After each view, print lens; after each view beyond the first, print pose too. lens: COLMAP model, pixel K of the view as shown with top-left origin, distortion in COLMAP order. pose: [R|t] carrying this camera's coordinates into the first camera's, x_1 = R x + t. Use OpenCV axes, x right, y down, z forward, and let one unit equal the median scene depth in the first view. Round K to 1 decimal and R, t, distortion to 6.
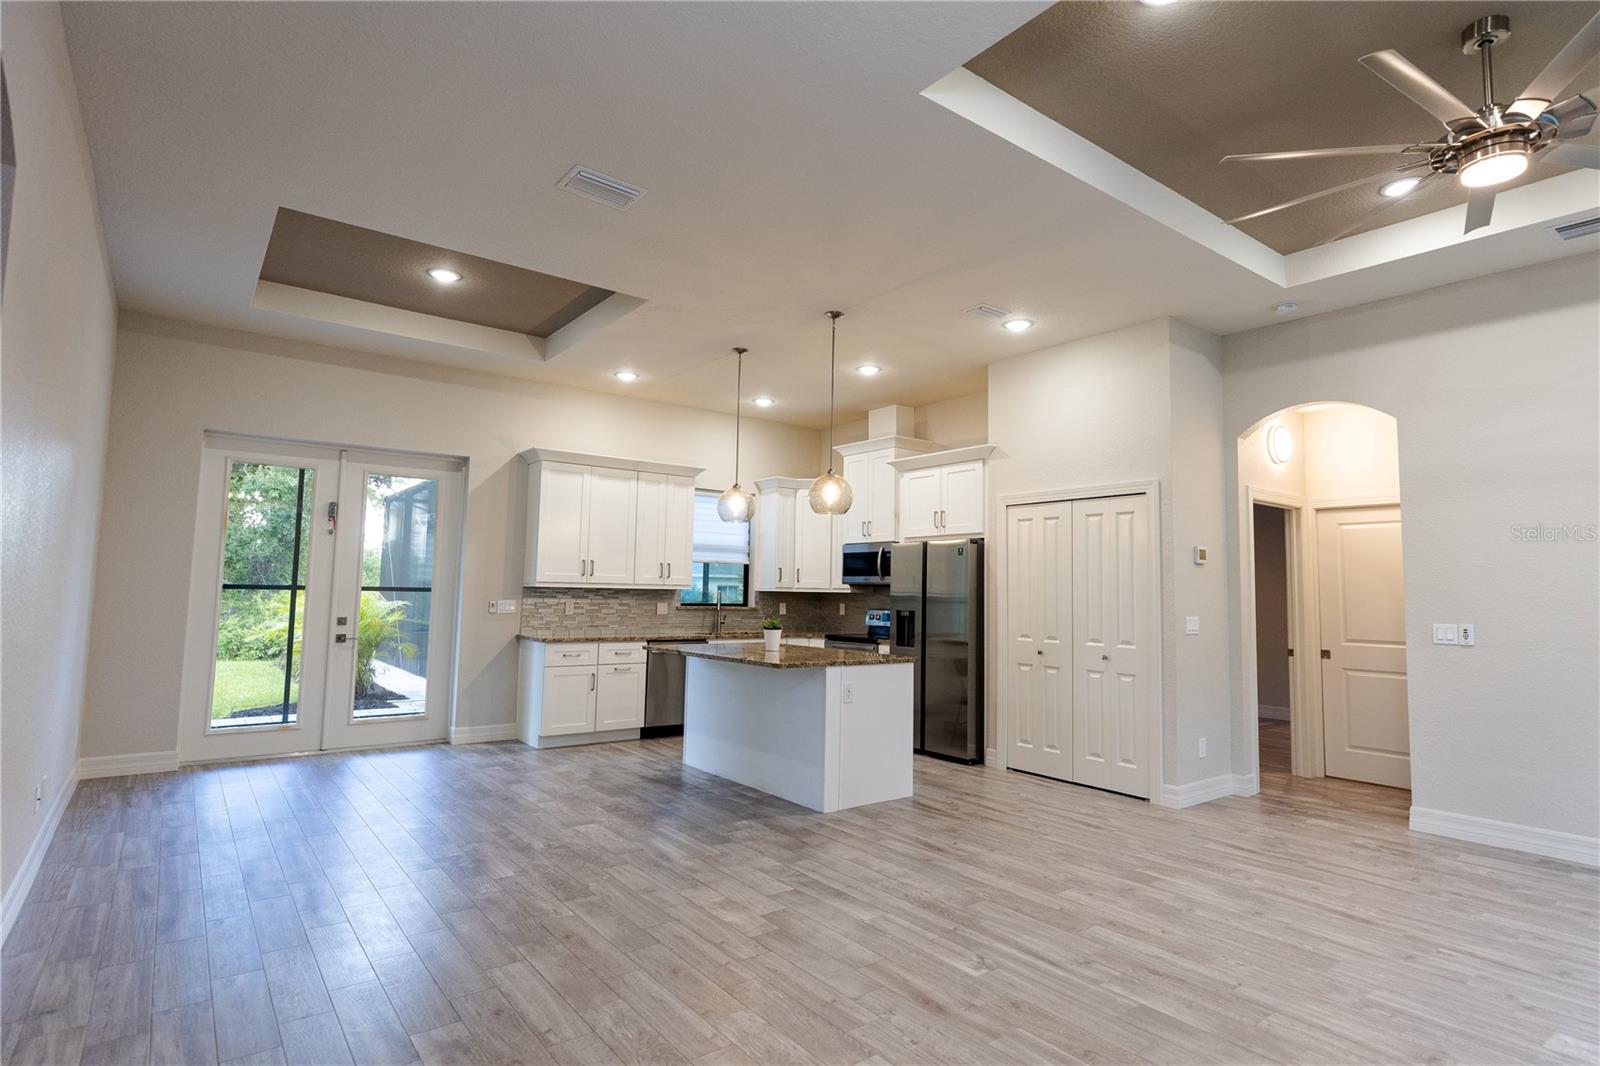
lens RADIAL K [[825.9, 0, 809.7], [0, 825.9, 537.0], [0, 0, 1]] dist [-0.003270, 0.000670]
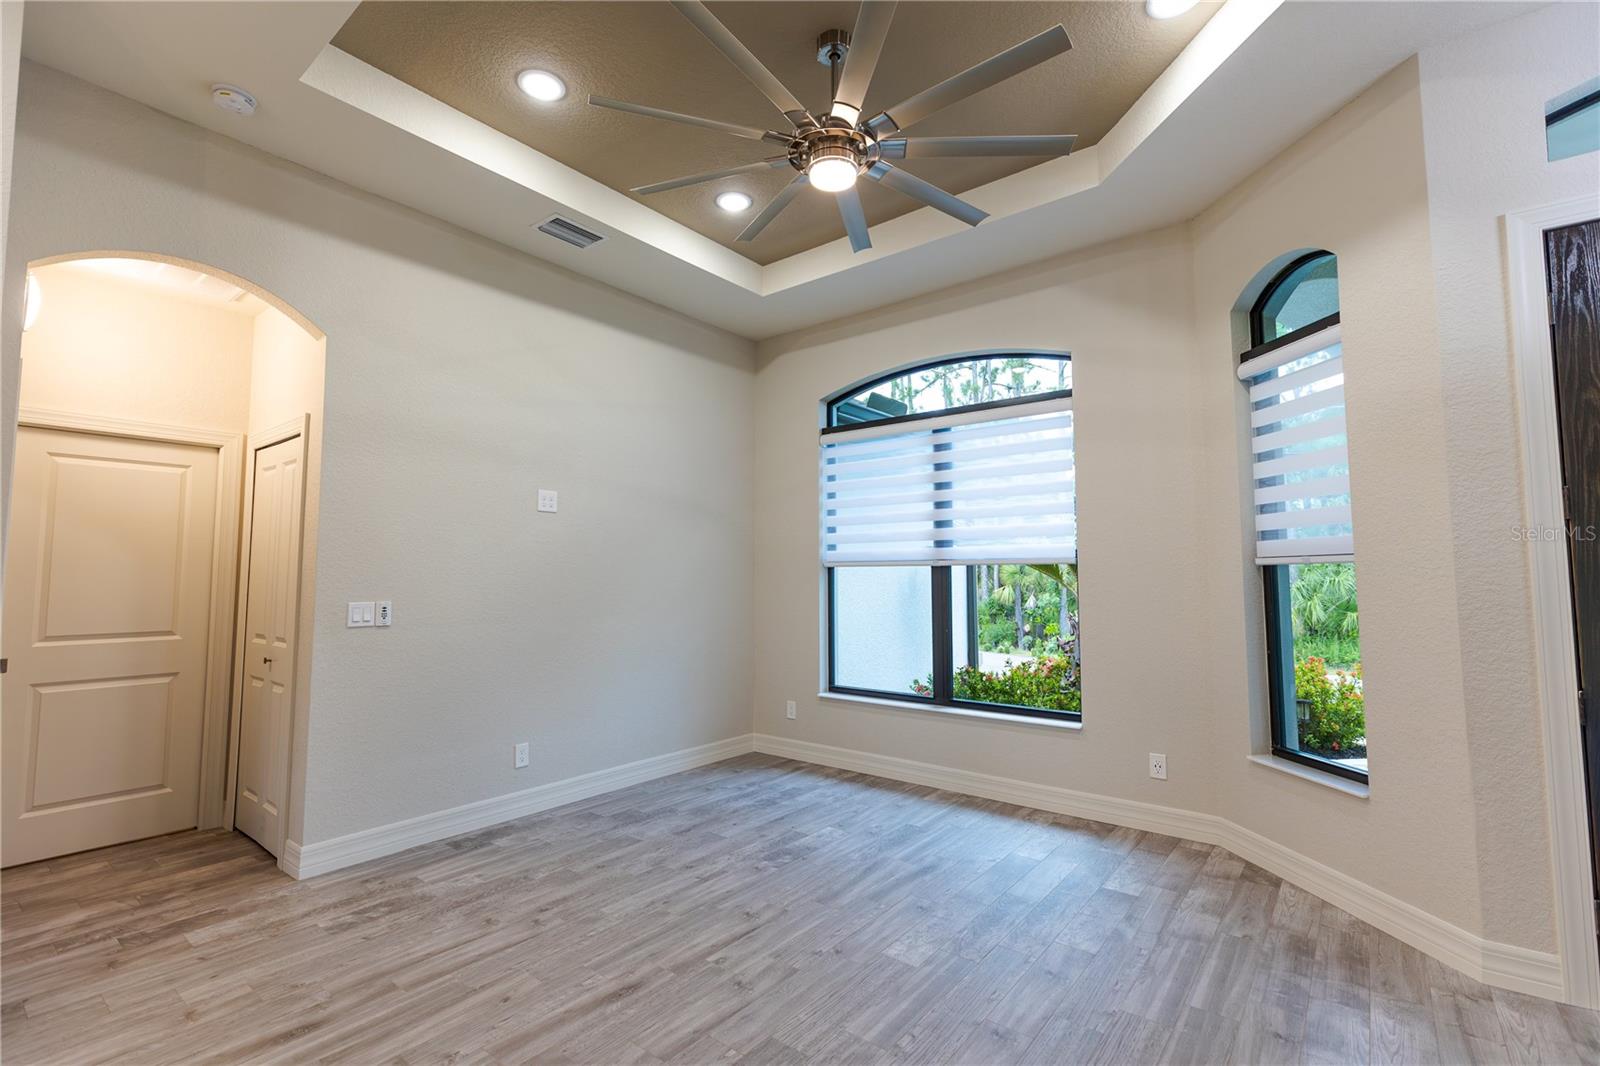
lens RADIAL K [[721.9, 0, 794.2], [0, 721.9, 530.4], [0, 0, 1]] dist [0.001699, 0.000355]
pose [[-0.239744, 0.046785, 0.969708, -0.022823], [-0.070442, 0.995367, -0.065438, 0.036527], [-0.968277, -0.083996, -0.235338, 0.543695]]
